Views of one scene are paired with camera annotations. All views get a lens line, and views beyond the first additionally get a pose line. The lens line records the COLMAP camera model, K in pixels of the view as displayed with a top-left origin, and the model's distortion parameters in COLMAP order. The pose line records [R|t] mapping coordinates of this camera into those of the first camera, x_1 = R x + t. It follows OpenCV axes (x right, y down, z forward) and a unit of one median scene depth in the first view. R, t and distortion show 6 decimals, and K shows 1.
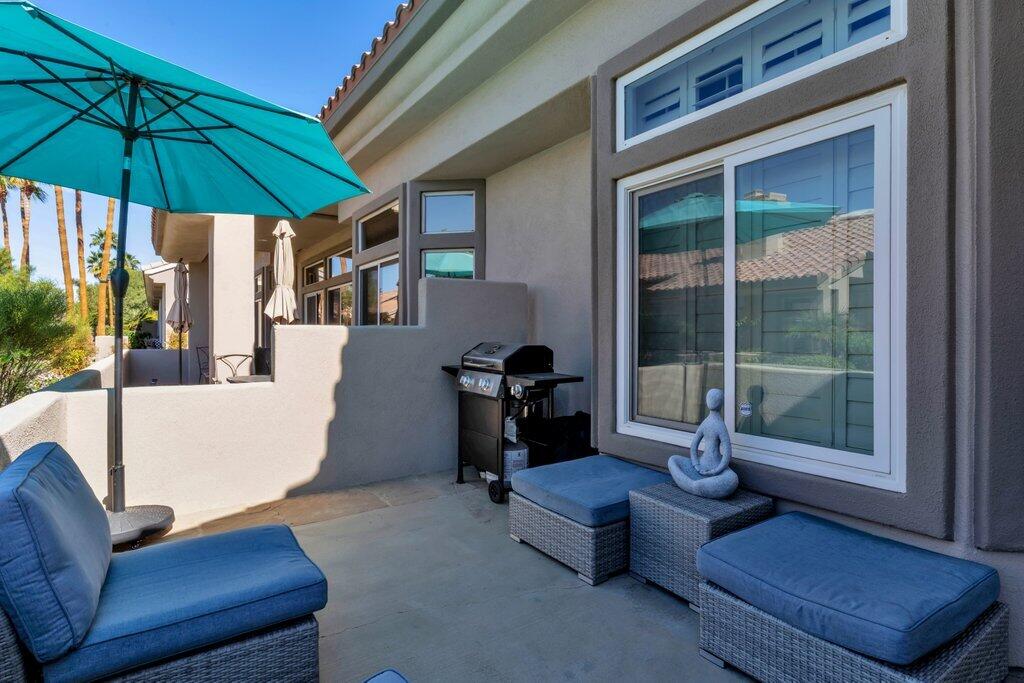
lens RADIAL K [[526.8, 0, 509.6], [0, 526.8, 339.7], [0, 0, 1]] dist [-0.001291, 0.000065]
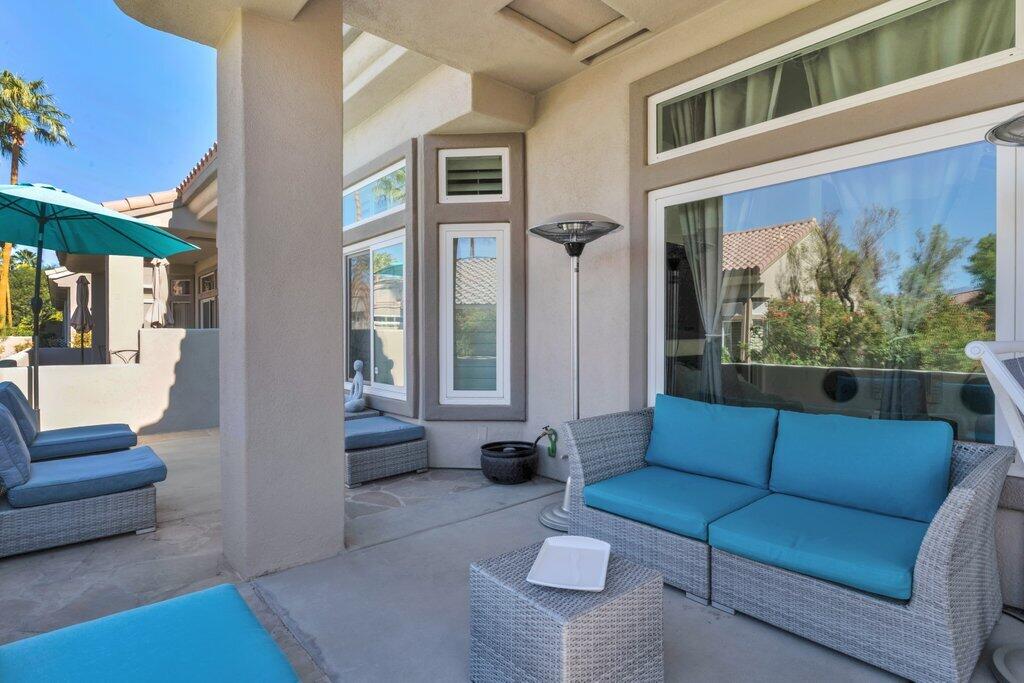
lens RADIAL K [[523.6, 0, 512.0], [0, 523.6, 341.5], [0, 0, 1]] dist [0.001916, 0.000758]
pose [[0.992950, -0.003642, 0.118478, 0.307987], [0.003199, 0.999987, 0.003930, 0.005803], [-0.118491, -0.003523, 0.992949, -0.455753]]
